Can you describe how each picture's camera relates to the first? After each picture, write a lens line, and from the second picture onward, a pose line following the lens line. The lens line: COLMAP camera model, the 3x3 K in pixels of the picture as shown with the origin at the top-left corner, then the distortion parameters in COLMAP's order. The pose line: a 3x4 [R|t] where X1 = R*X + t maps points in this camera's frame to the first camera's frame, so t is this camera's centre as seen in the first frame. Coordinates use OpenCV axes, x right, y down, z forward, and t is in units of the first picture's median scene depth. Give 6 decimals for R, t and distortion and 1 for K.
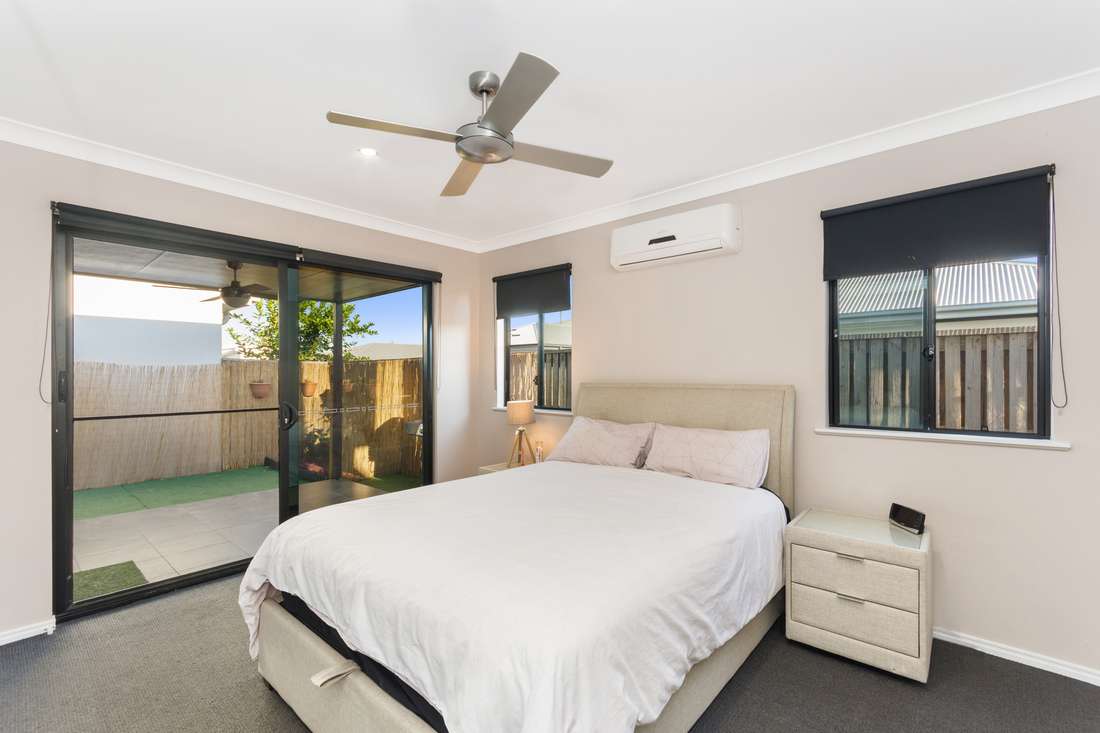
lens RADIAL K [[494.3, 0, 556.0], [0, 494.3, 369.7], [0, 0, 1]] dist [0.001265, 0.000429]
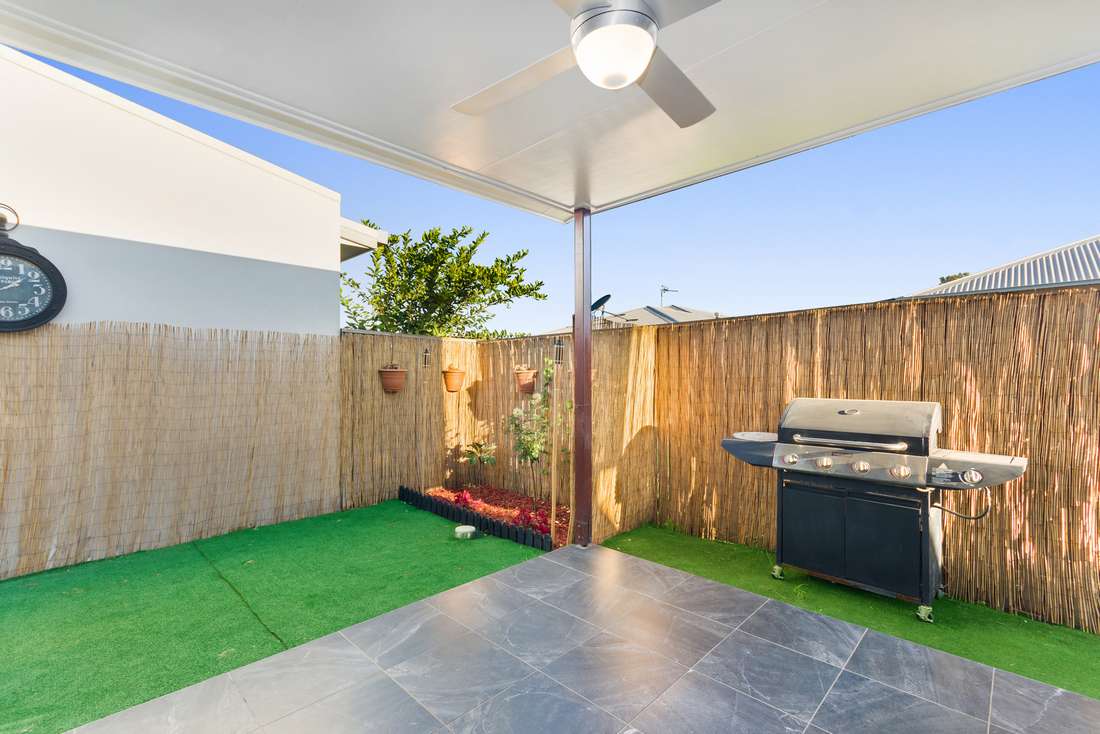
lens RADIAL K [[494.3, 0, 544.8], [0, 494.3, 369.6], [0, 0, 1]] dist [0.001265, 0.000429]
pose [[0.998240, -0.000002, -0.059297, -0.376455], [-0.000334, 0.999984, -0.005660, 0.031651], [0.059297, 0.005670, 0.998224, 0.388901]]
